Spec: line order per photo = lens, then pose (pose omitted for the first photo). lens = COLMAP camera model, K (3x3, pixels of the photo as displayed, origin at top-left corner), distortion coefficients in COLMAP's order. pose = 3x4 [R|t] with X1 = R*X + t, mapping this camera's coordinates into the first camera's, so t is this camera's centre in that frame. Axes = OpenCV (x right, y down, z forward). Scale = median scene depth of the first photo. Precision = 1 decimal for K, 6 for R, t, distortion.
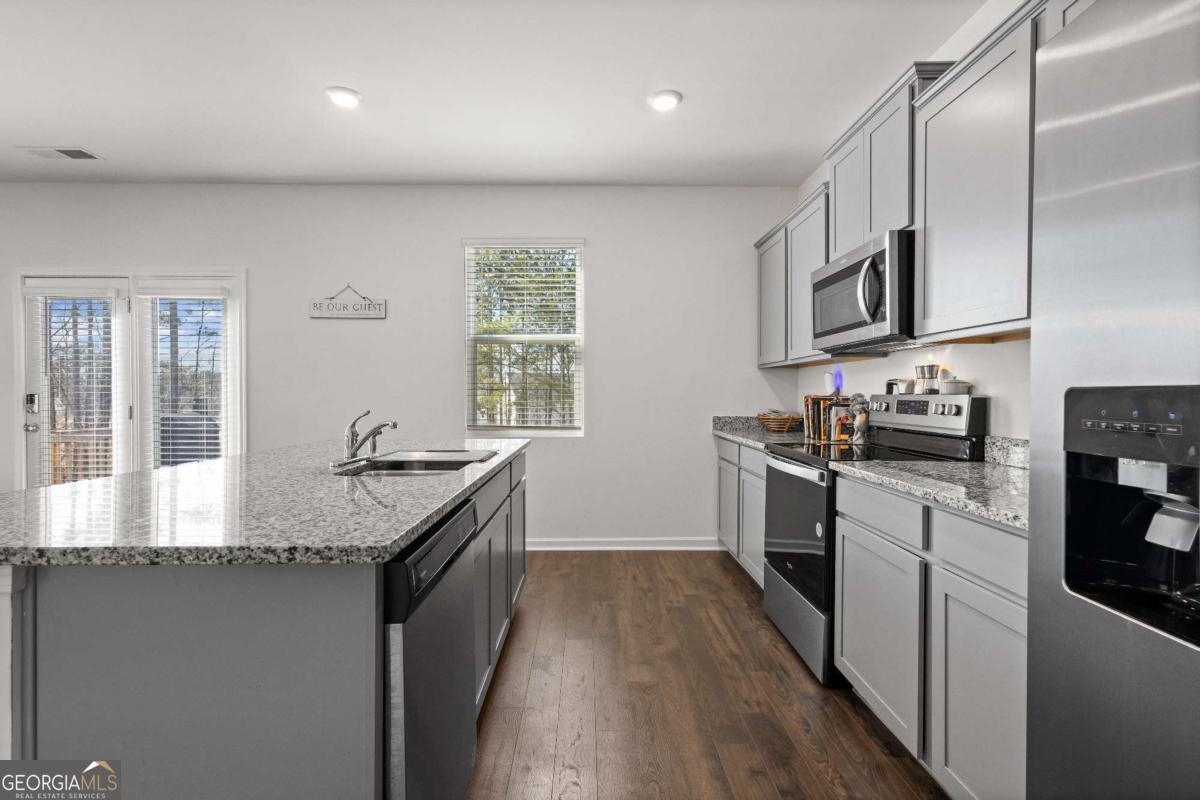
lens RADIAL K [[554.4, 0, 597.1], [0, 554.4, 395.9], [0, 0, 1]] dist [0.006782, -0.000439]
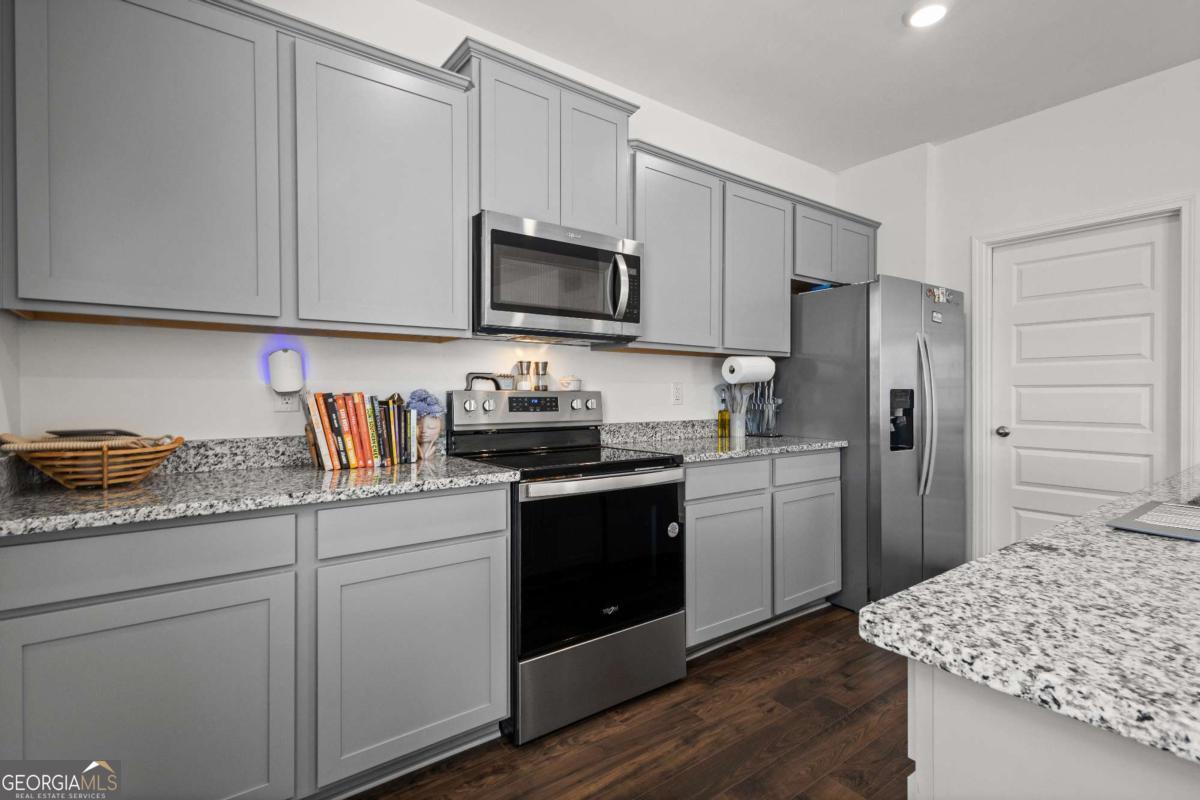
lens RADIAL K [[554.4, 0, 598.0], [0, 554.4, 394.6], [0, 0, 1]] dist [0.006782, -0.000439]
pose [[-0.576384, -0.006079, 0.817156, -0.175201], [0.000547, 0.999969, 0.007825, -0.002134], [-0.817179, 0.004958, -0.576363, 0.917201]]
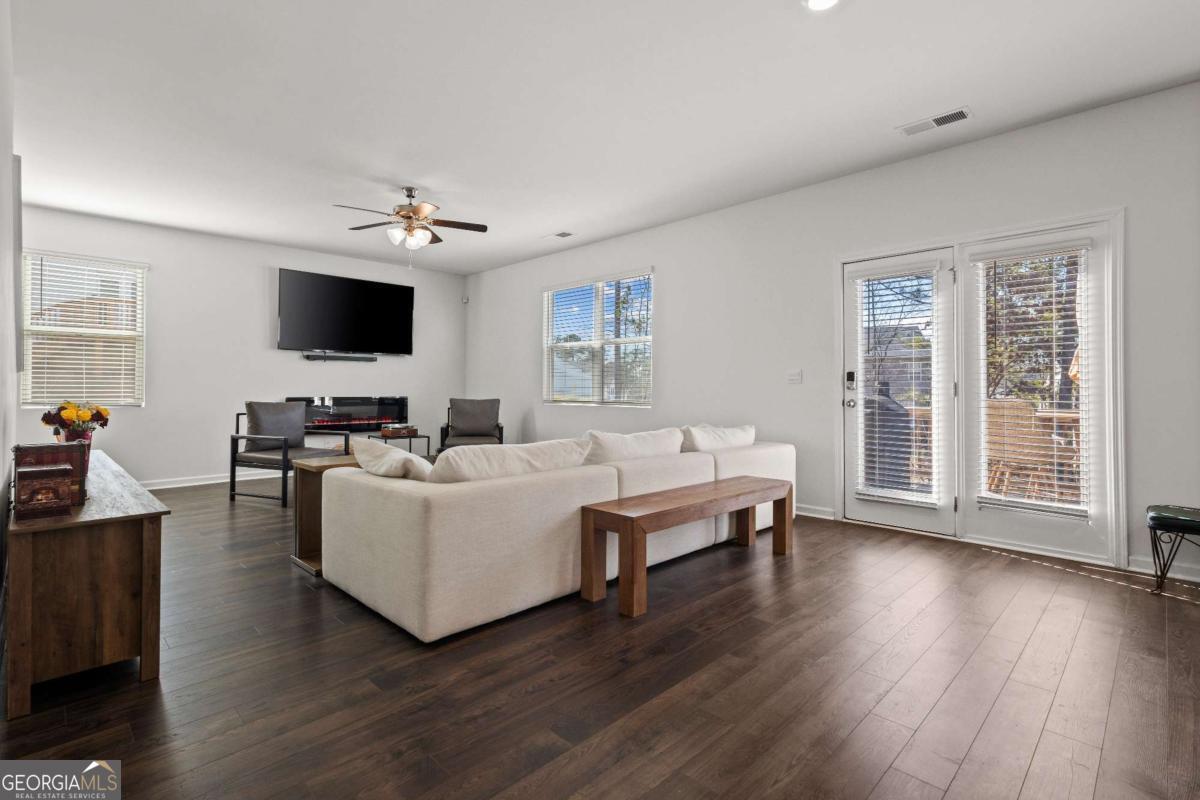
lens RADIAL K [[554.4, 0, 599.8], [0, 554.4, 382.5], [0, 0, 1]] dist [0.006782, -0.000439]
pose [[0.689695, -0.006563, -0.724070, -0.572300], [-0.005910, 0.999875, -0.014692, 0.035955], [0.724076, 0.014413, 0.689570, -0.082366]]
